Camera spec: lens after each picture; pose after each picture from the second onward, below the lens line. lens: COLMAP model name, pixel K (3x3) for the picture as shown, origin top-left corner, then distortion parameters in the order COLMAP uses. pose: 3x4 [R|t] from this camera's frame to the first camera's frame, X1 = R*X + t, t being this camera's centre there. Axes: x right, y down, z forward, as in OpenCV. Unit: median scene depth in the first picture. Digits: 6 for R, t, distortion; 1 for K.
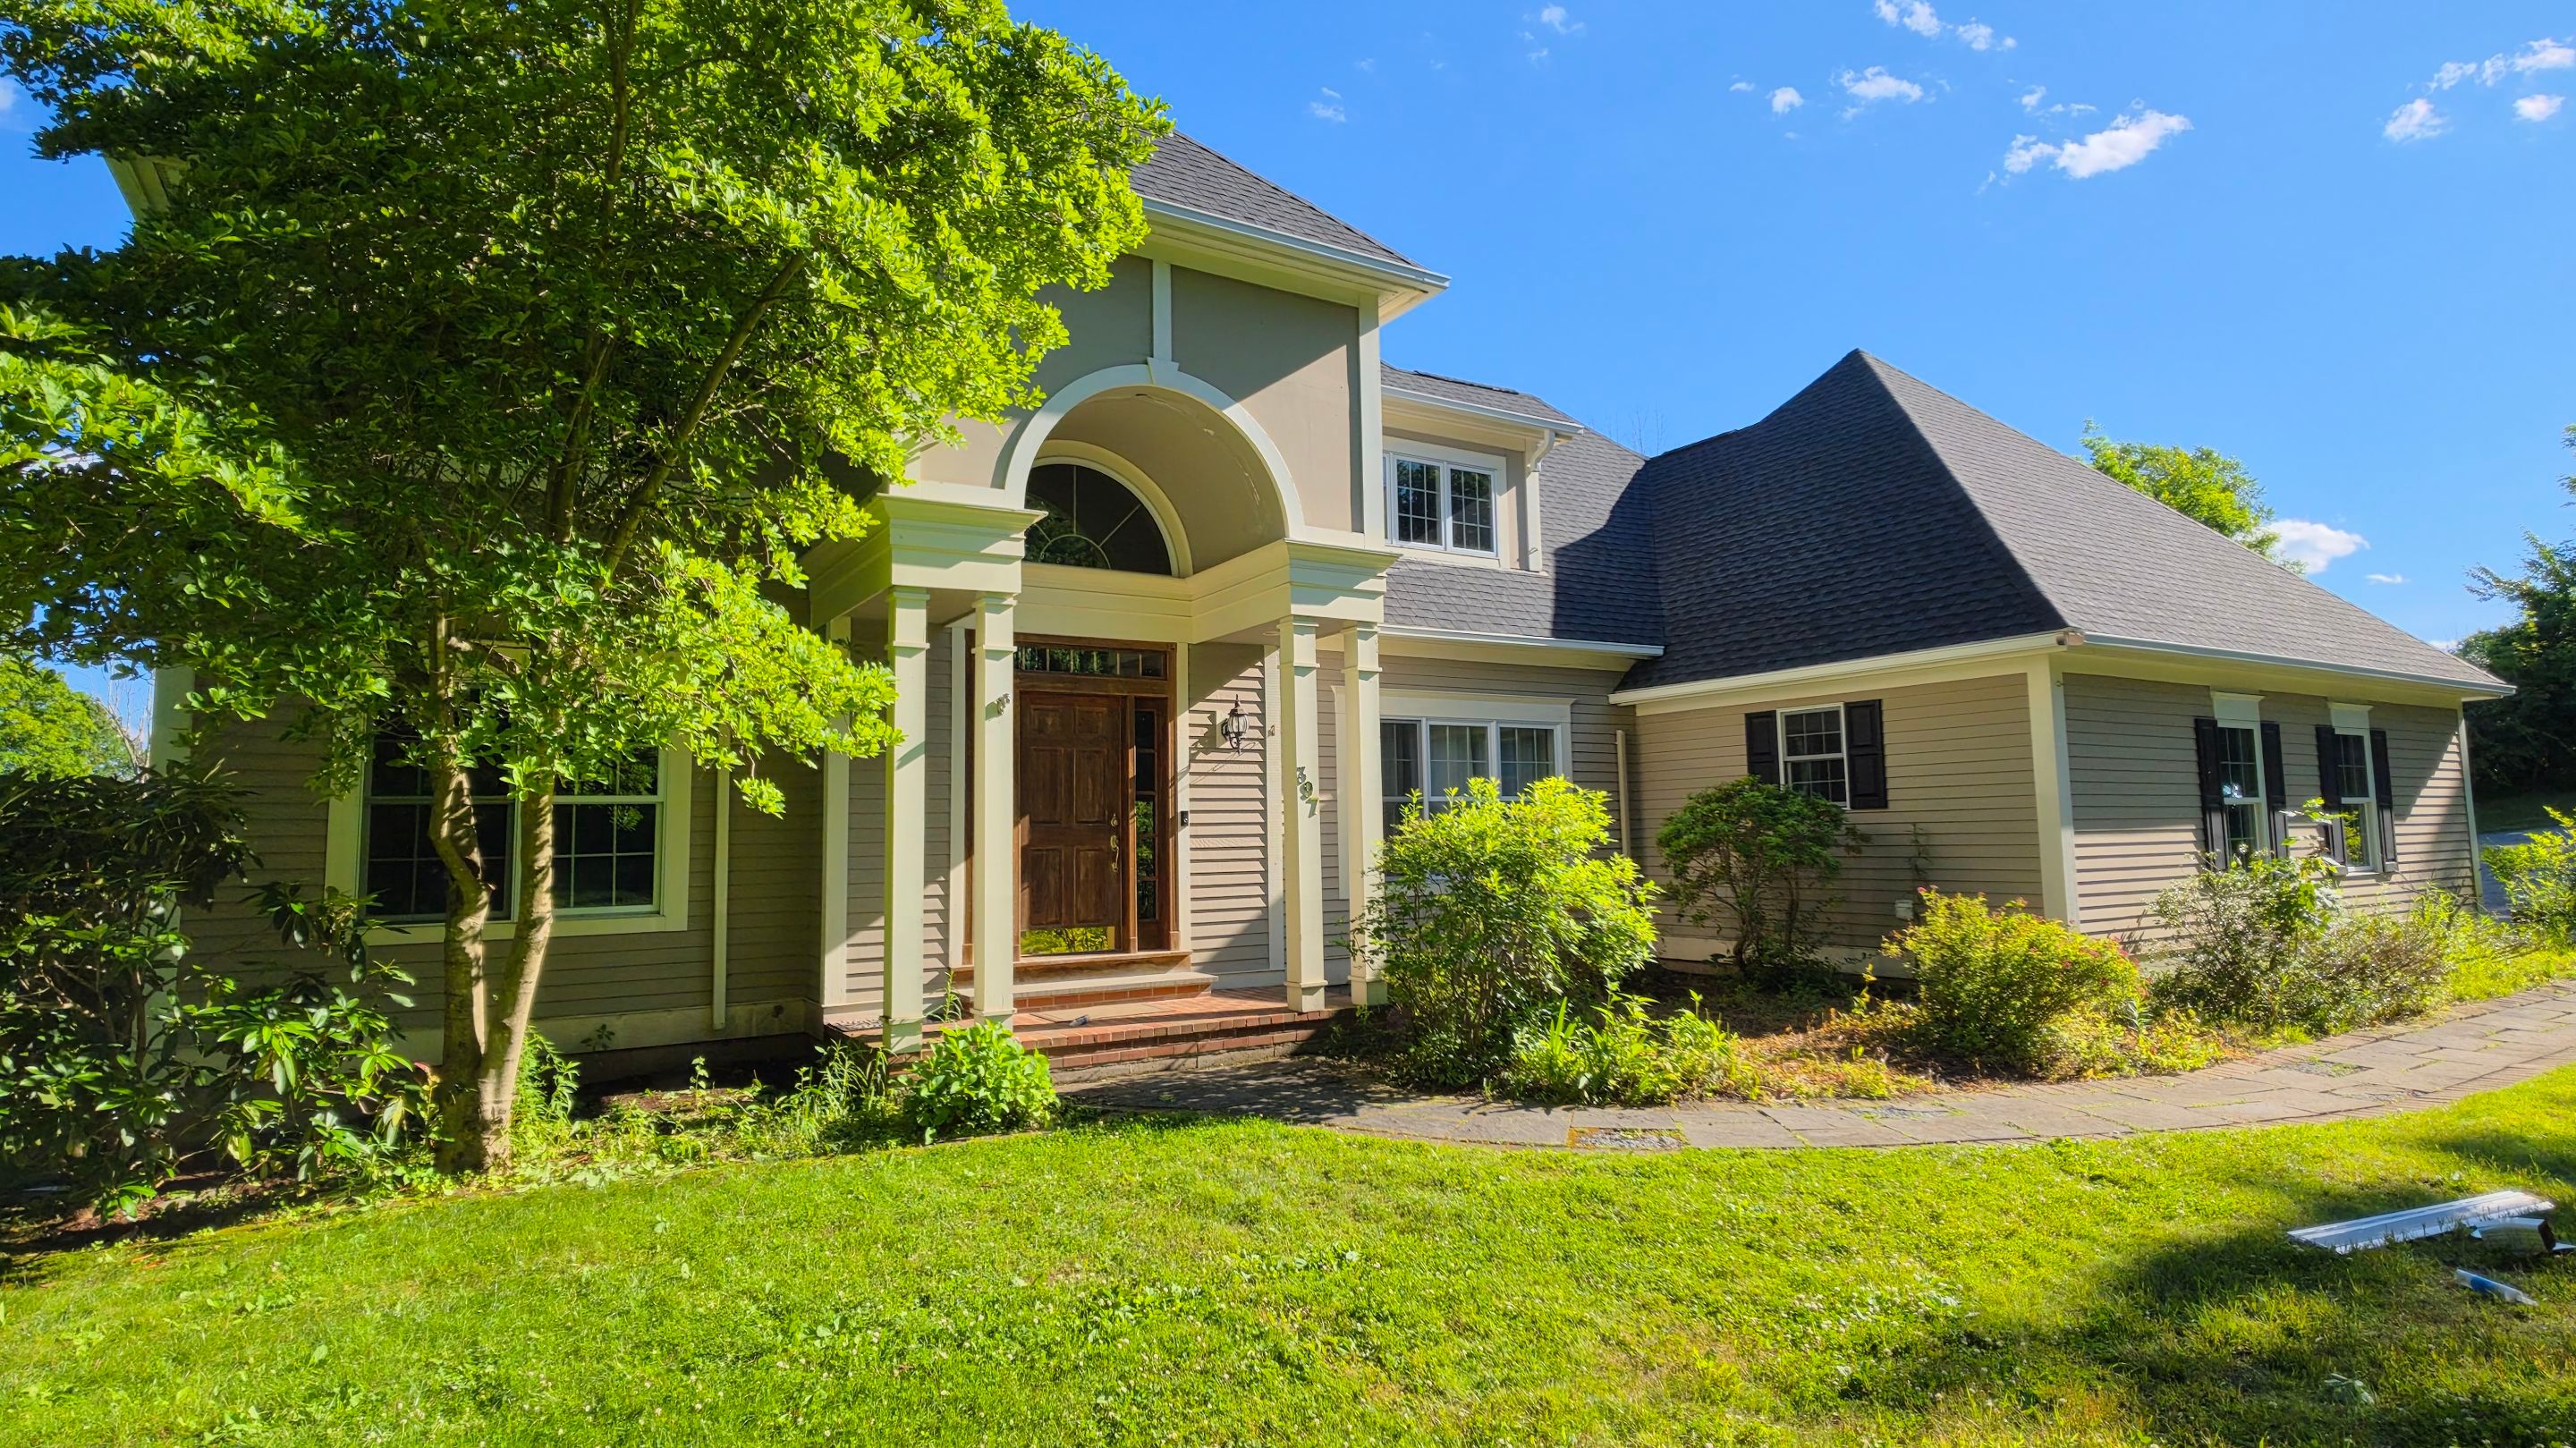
lens RADIAL K [[1253.8, 0, 1309.3], [0, 1253.8, 705.3], [0, 0, 1]] dist [-0.002071, 0.000277]
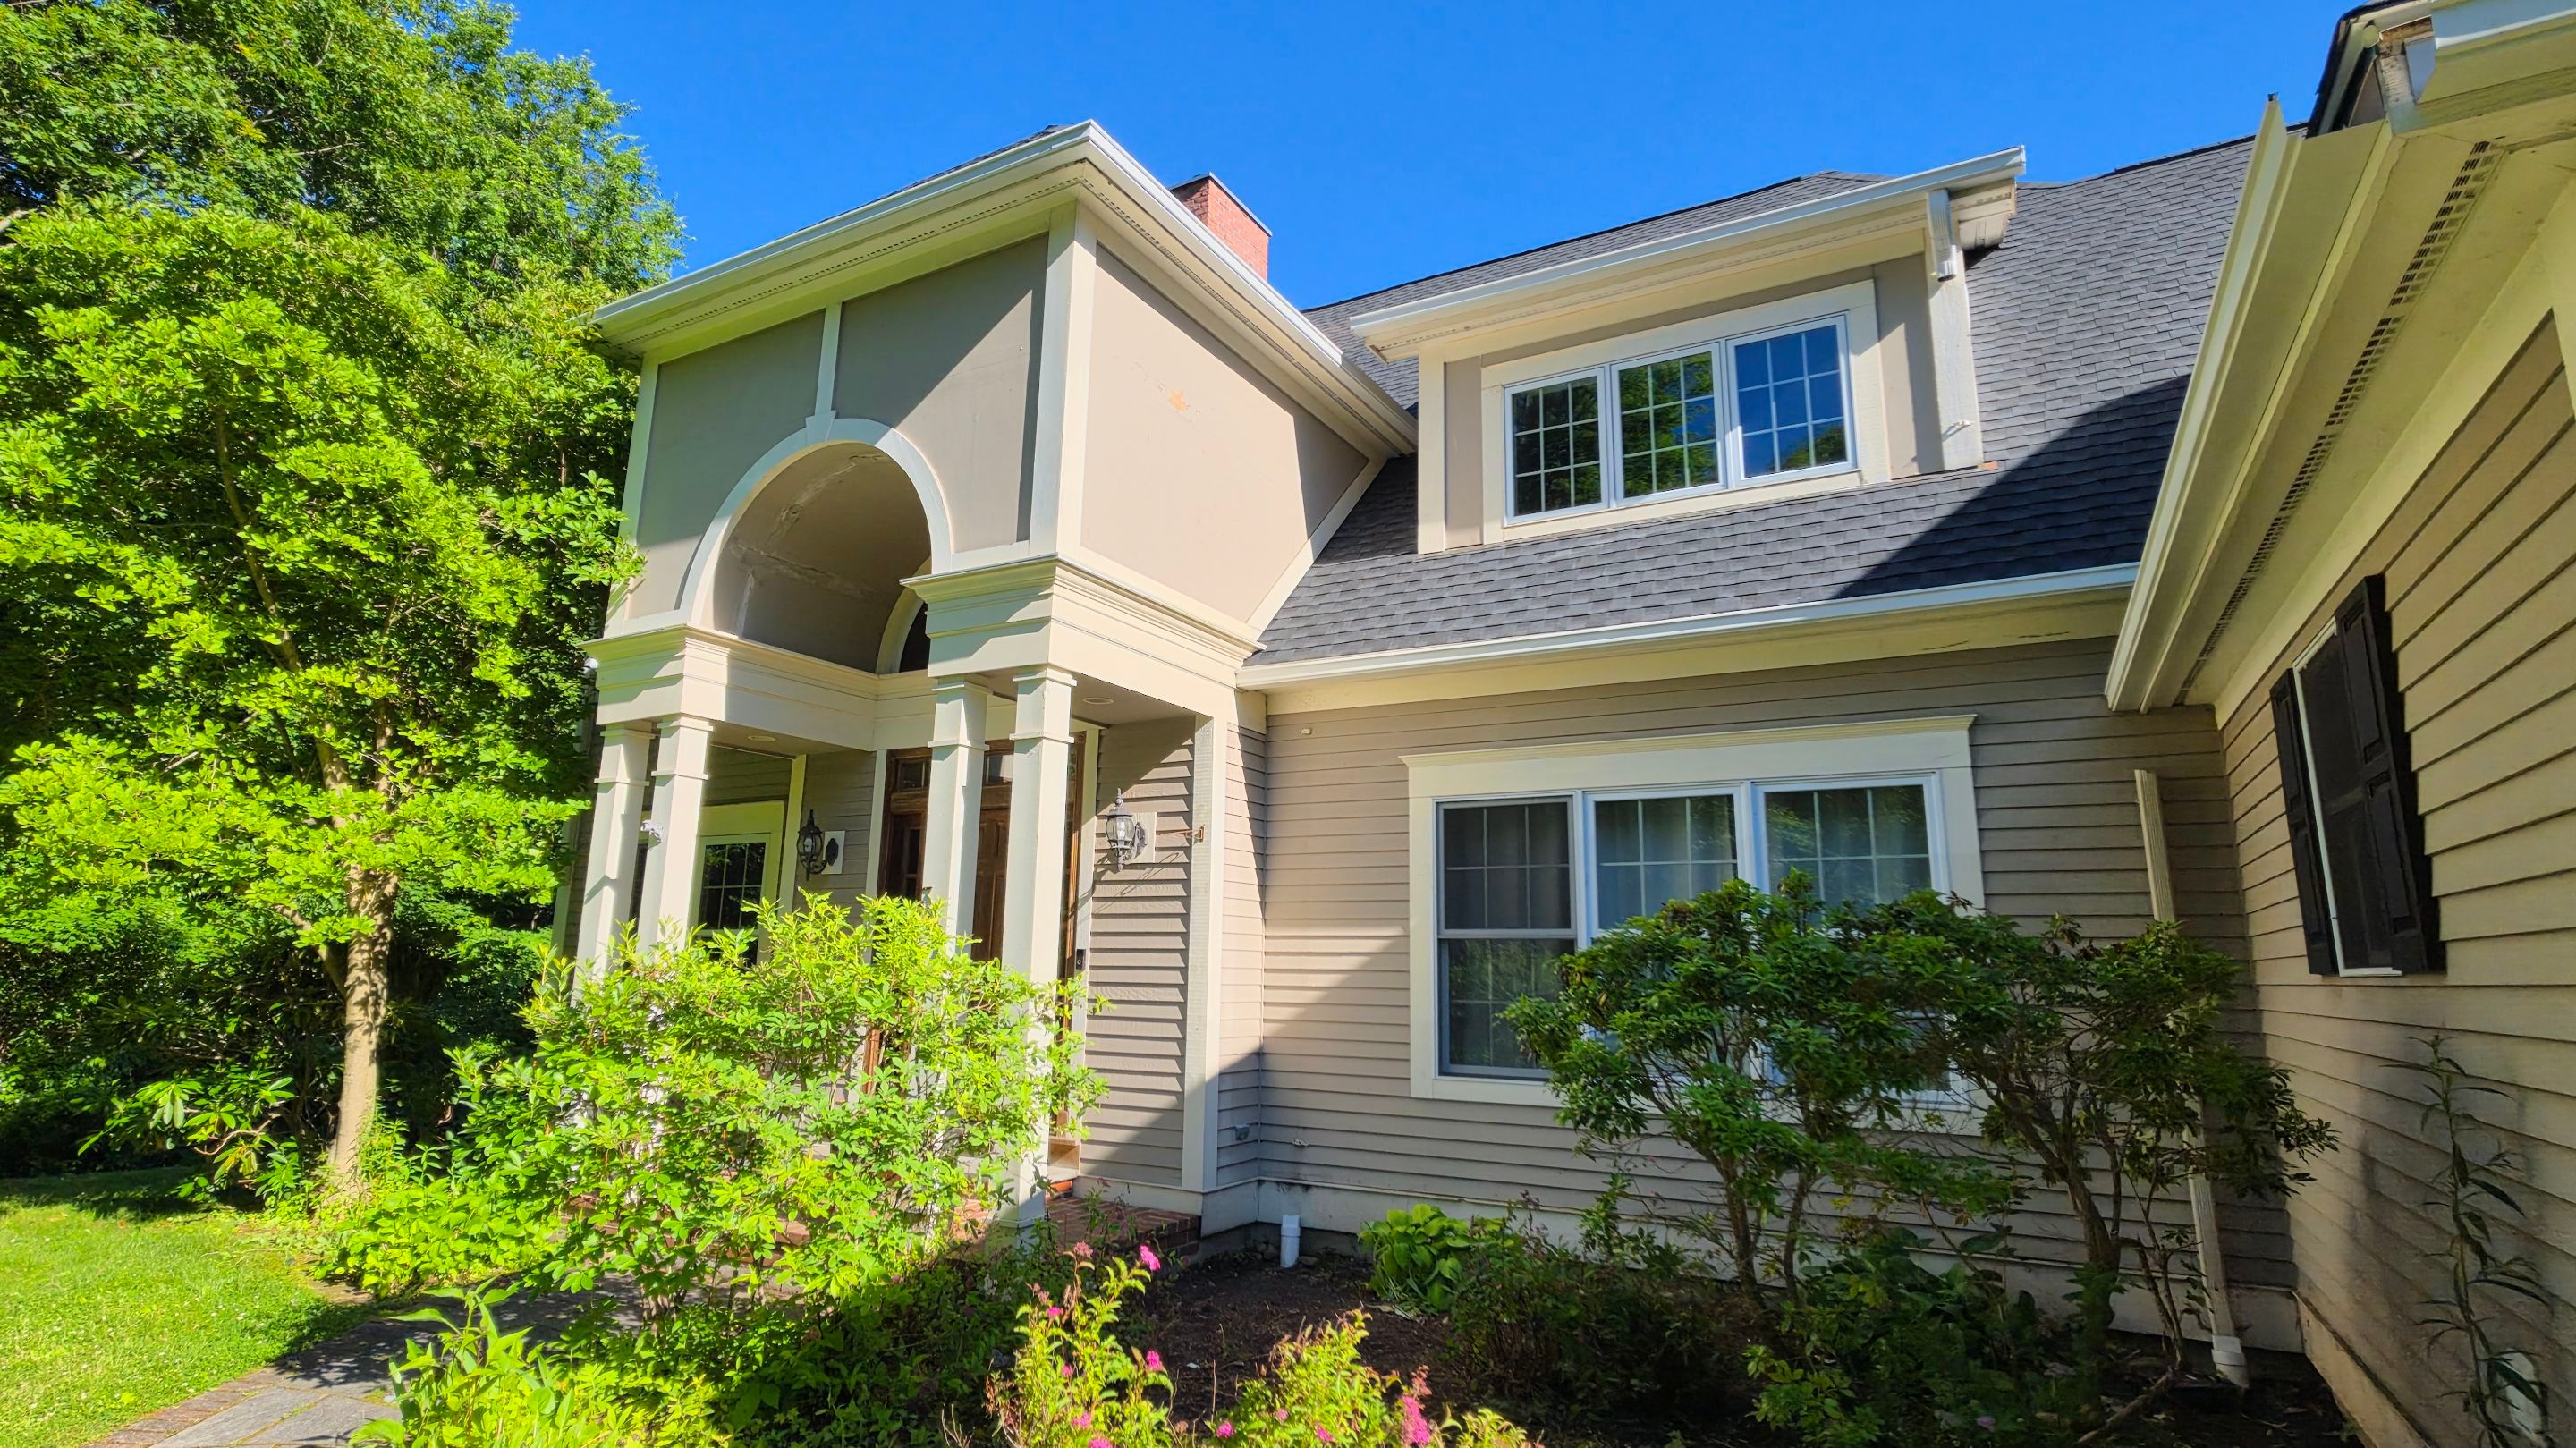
lens RADIAL K [[1253.8, 0, 1309.3], [0, 1253.8, 705.3], [0, 0, 1]] dist [-0.002071, 0.000277]
pose [[0.499377, -0.153601, -0.852660, 0.575672], [0.063981, 0.988010, -0.140512, 0.048453], [0.864019, 0.015615, 0.503216, 0.660994]]
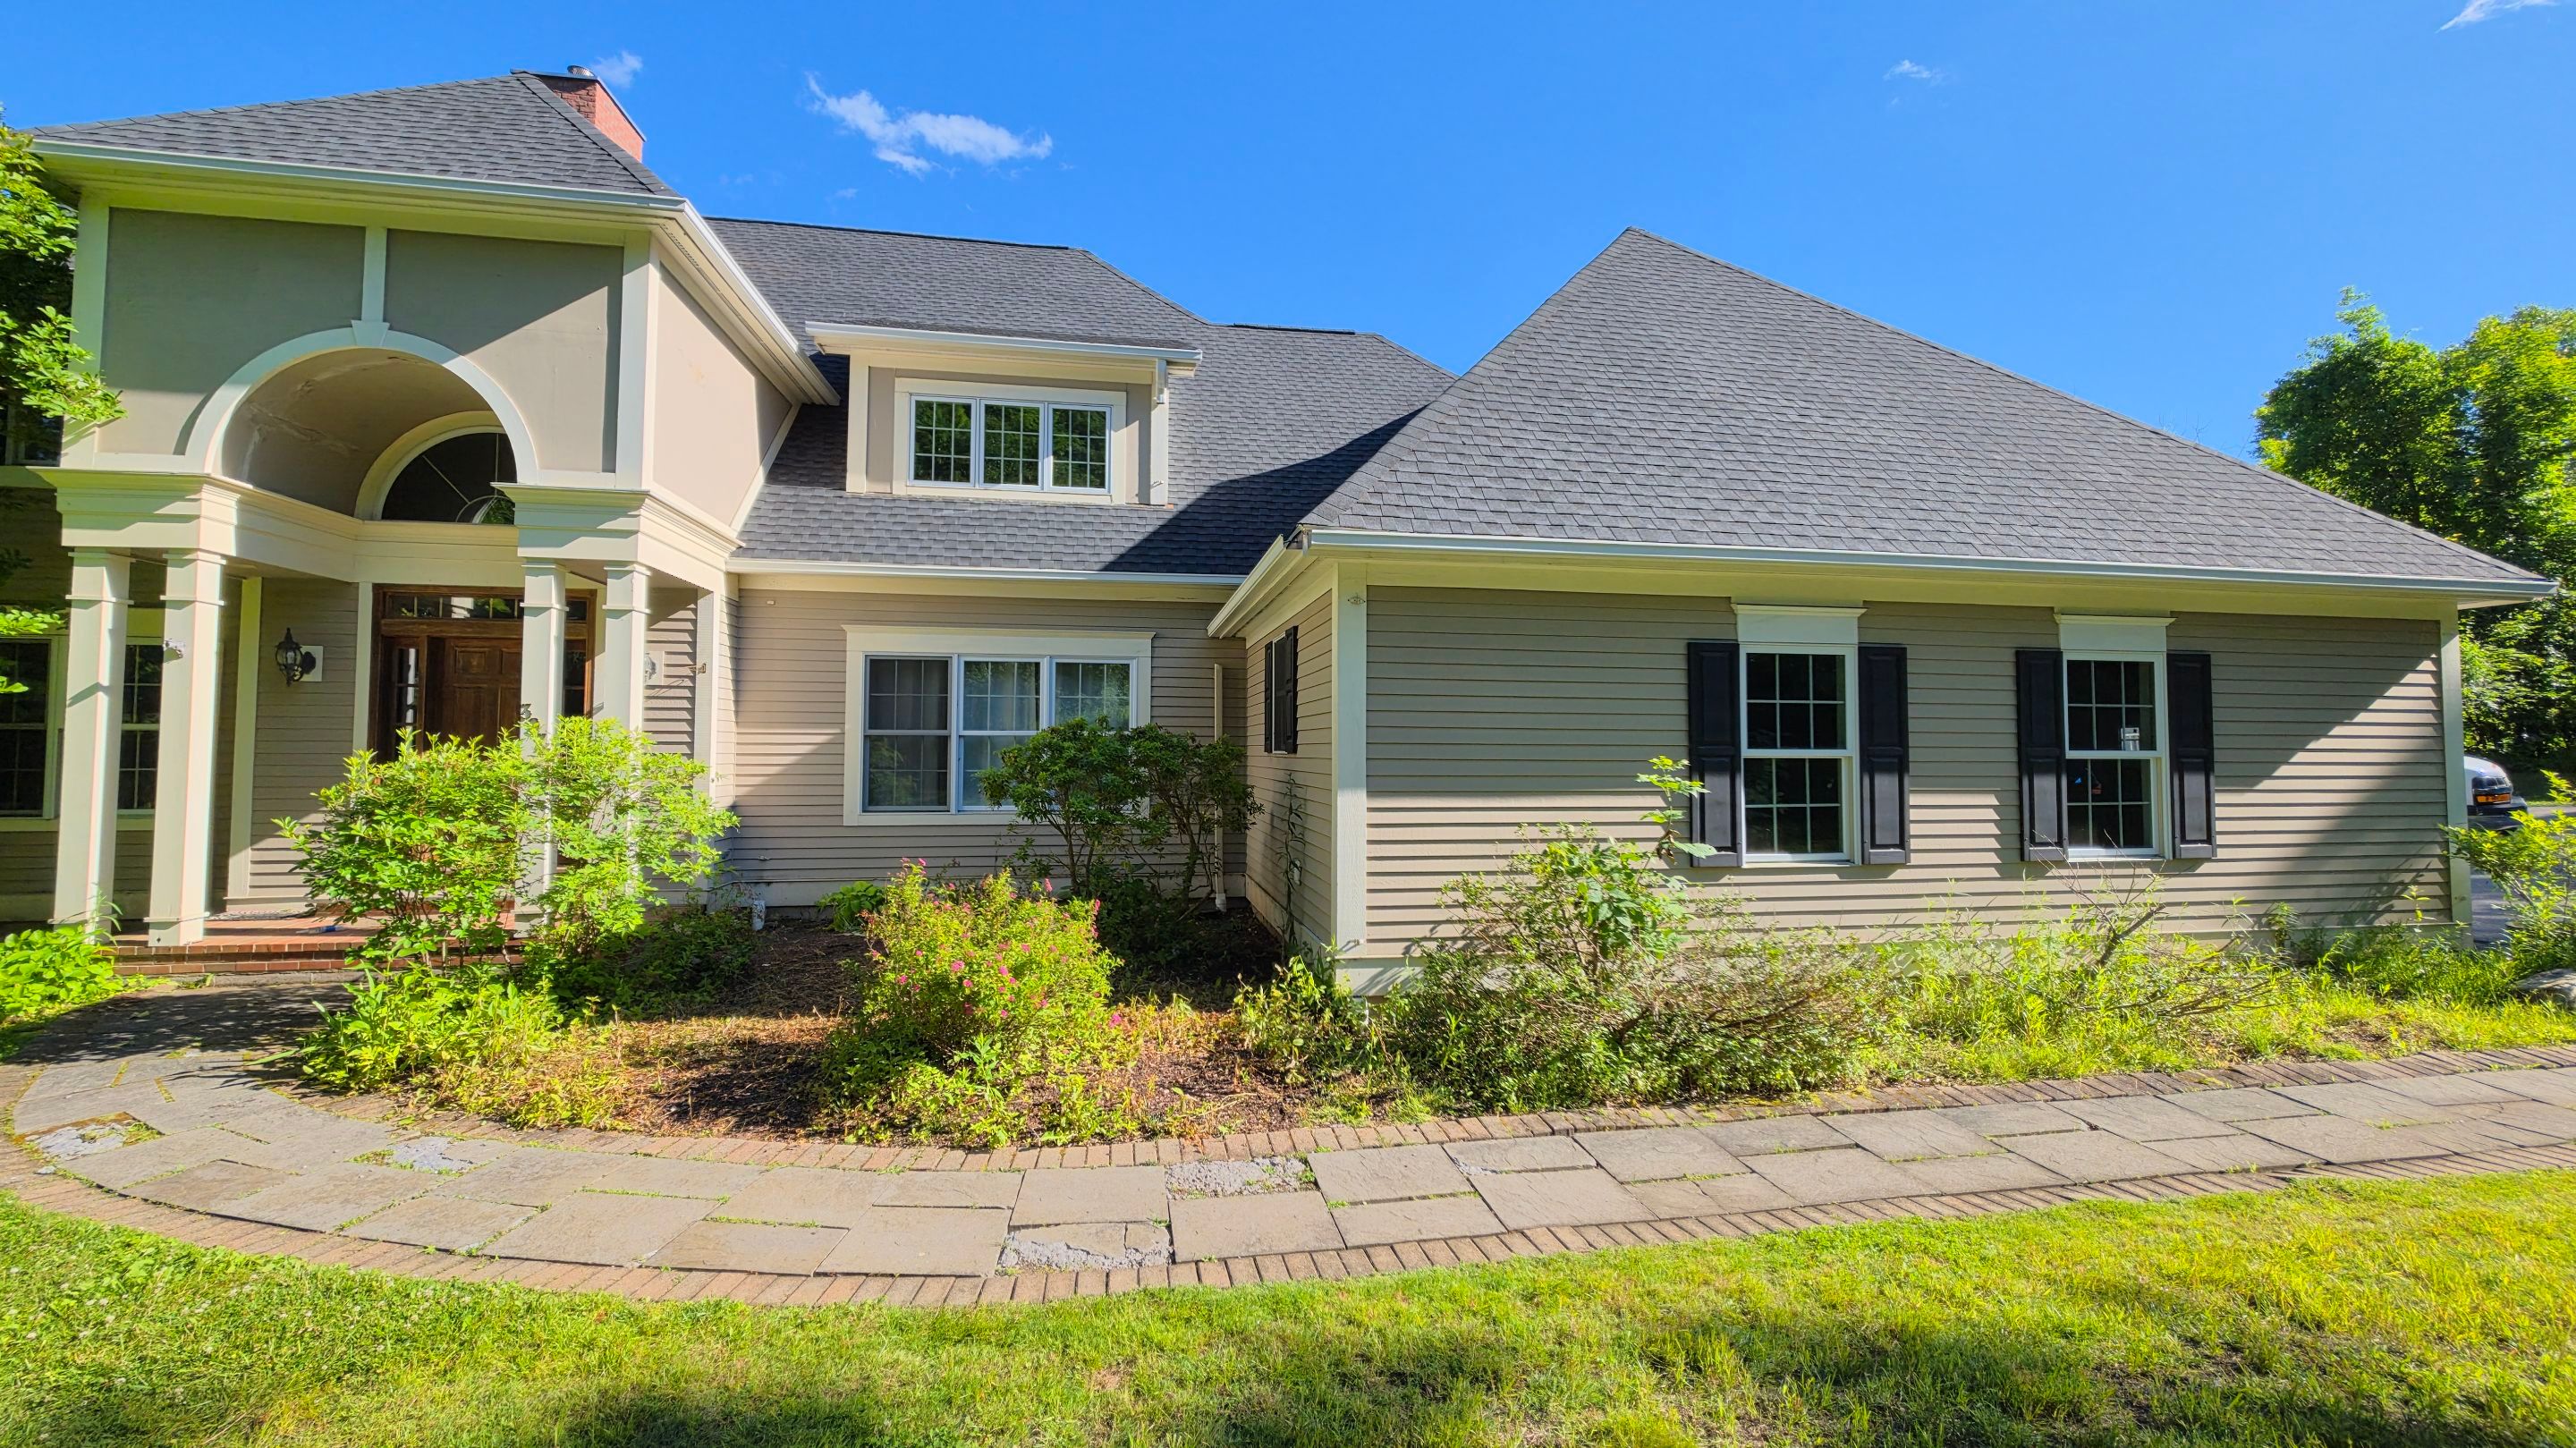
lens RADIAL K [[984.3, 0, 1277.3], [0, 984.3, 705.2], [0, 0, 1]] dist [0.000867, 0.000175]
pose [[0.930571, 0.005931, -0.366064, 0.695376], [0.016092, 0.998240, 0.057082, 0.010737], [0.365758, -0.059010, 0.928837, 0.373857]]
